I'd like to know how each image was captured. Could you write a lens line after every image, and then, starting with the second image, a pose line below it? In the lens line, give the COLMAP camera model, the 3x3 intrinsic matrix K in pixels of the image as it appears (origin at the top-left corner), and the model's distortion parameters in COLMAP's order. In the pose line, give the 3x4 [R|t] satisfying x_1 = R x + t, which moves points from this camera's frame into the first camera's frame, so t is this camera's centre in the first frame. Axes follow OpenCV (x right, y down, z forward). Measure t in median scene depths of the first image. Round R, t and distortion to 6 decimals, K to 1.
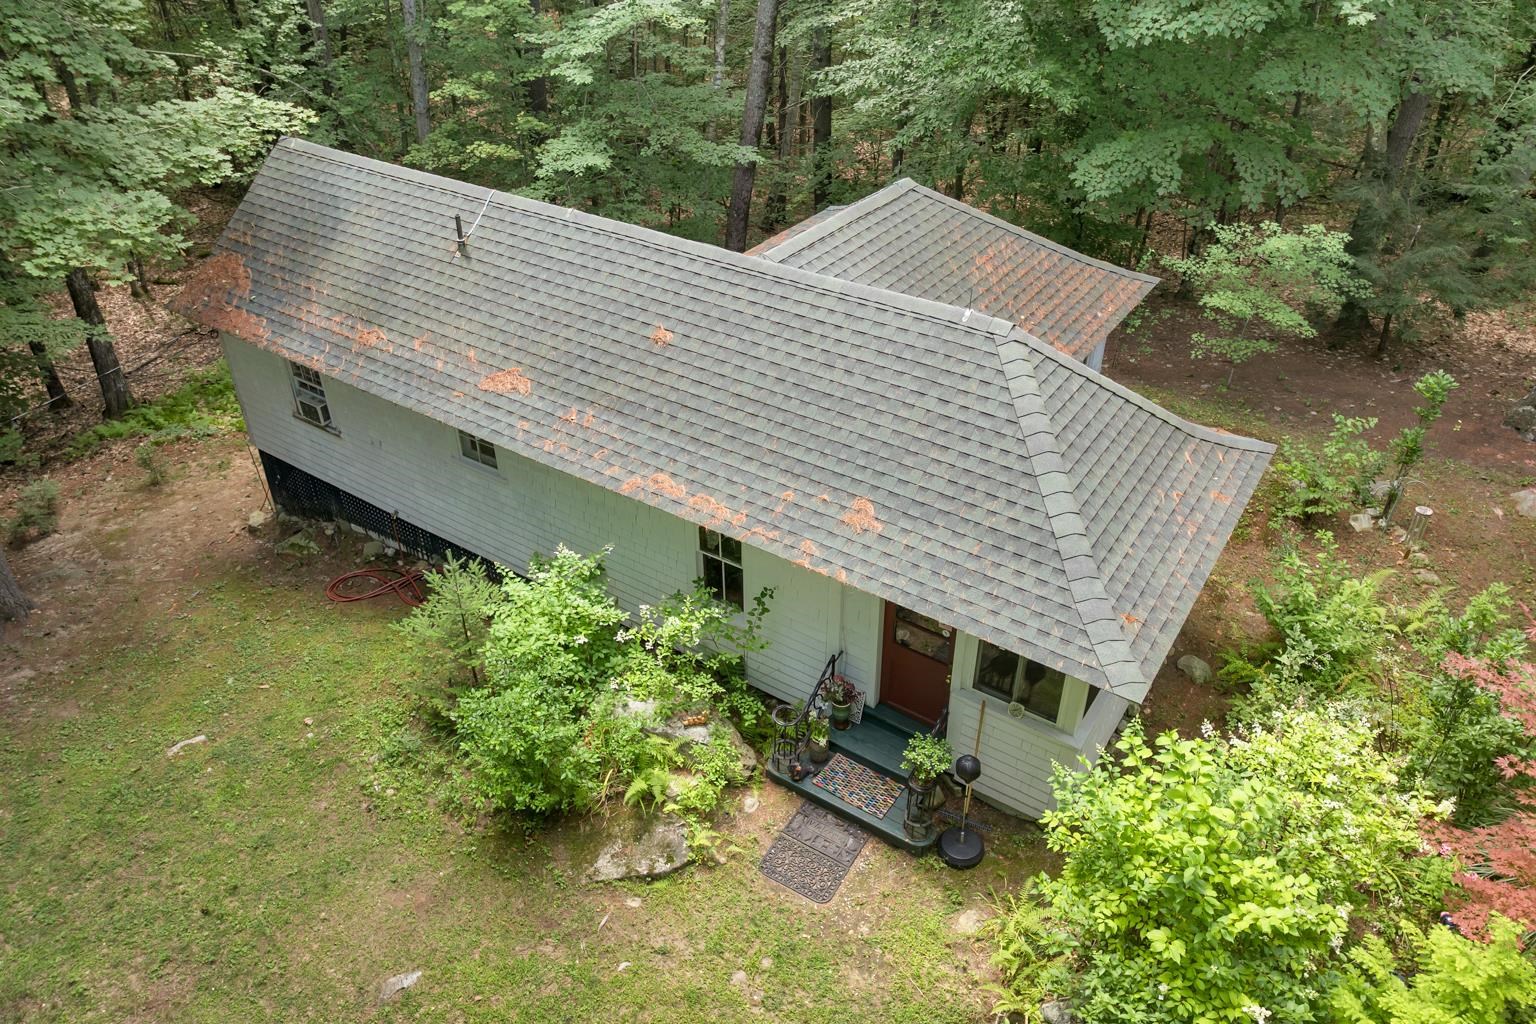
lens RADIAL K [[1092.6, 0, 768.2], [0, 1092.6, 514.7], [0, 0, 1]] dist [-0.039168, 0.006327]
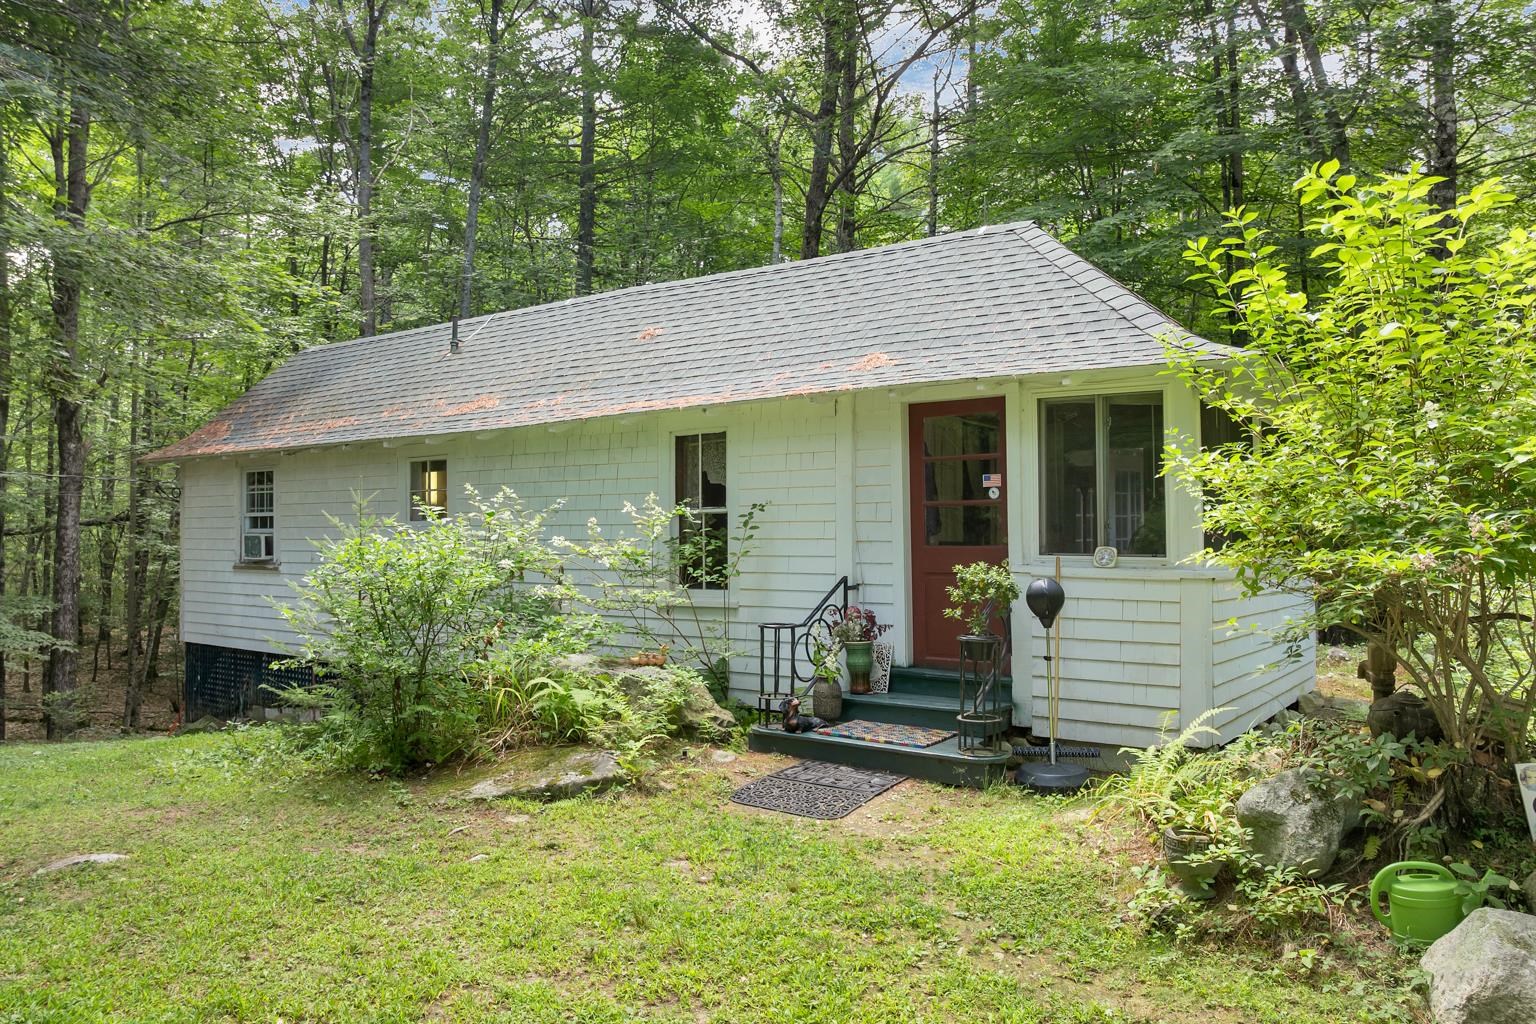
lens RADIAL K [[1092.6, 0, 768.2], [0, 1092.6, 514.7], [0, 0, 1]] dist [-0.039168, 0.006327]
pose [[0.999482, 0.002271, -0.032107, 0.033668], [-0.020519, 0.813505, -0.581196, 0.548555], [0.024799, 0.581554, 0.813130, 0.400530]]
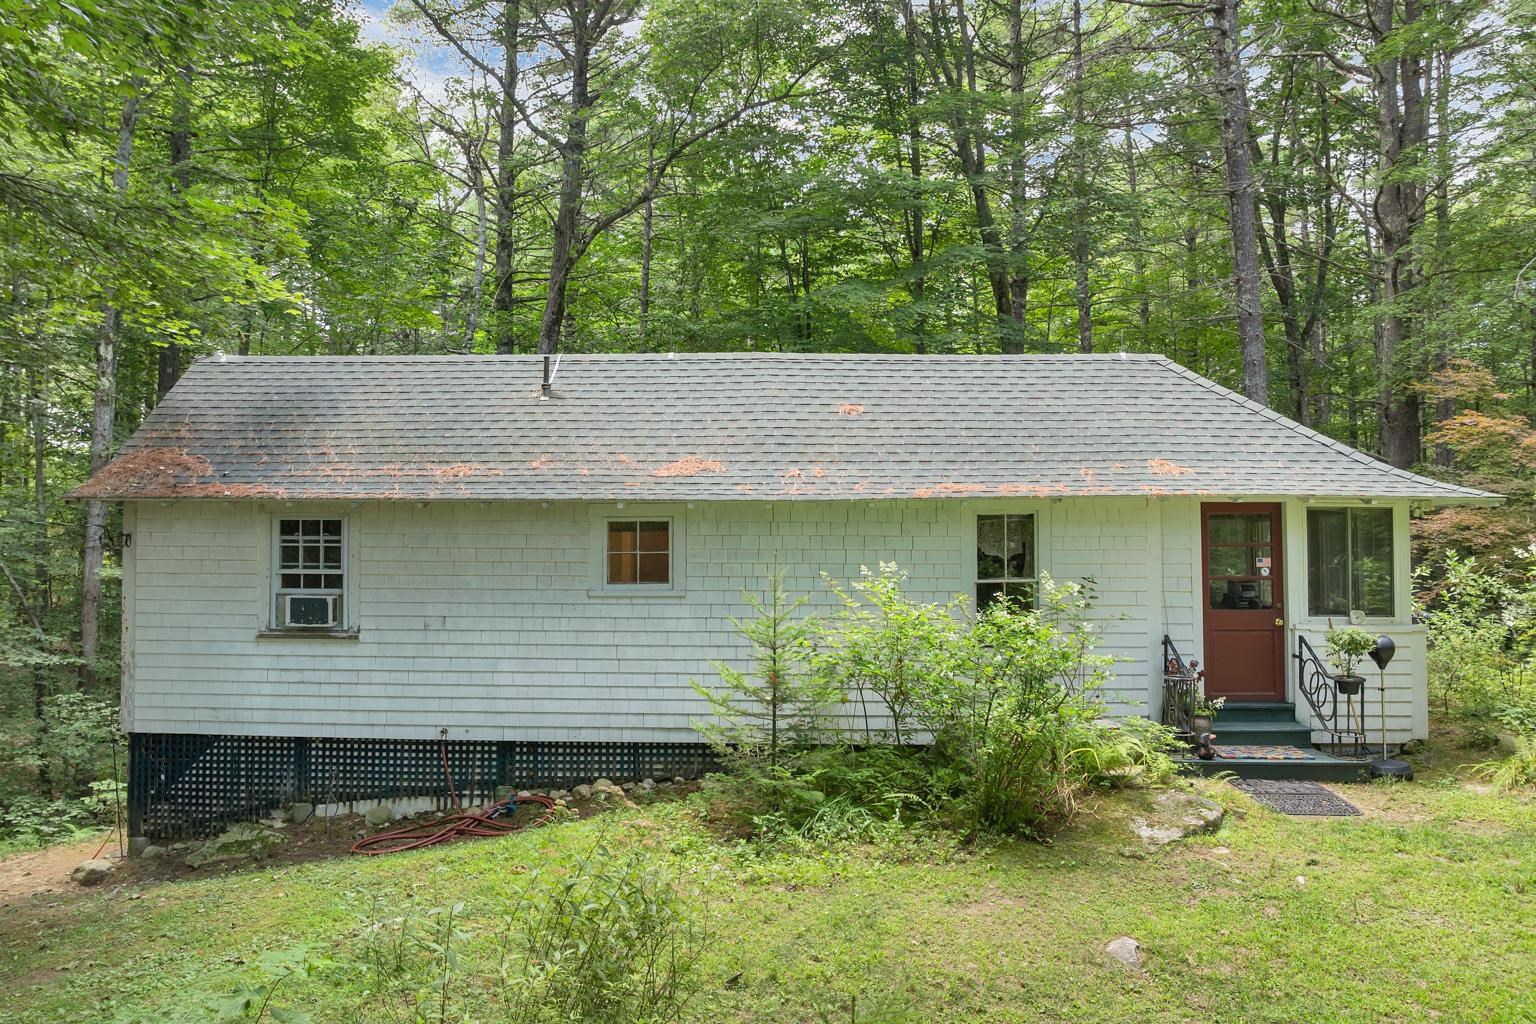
lens RADIAL K [[1092.6, 0, 768.2], [0, 1092.6, 514.7], [0, 0, 1]] dist [-0.039168, 0.006327]
pose [[0.851727, 0.015295, 0.523762, -0.705680], [0.291454, 0.816849, -0.497807, 0.441837], [-0.435448, 0.576649, 0.691275, 0.458835]]
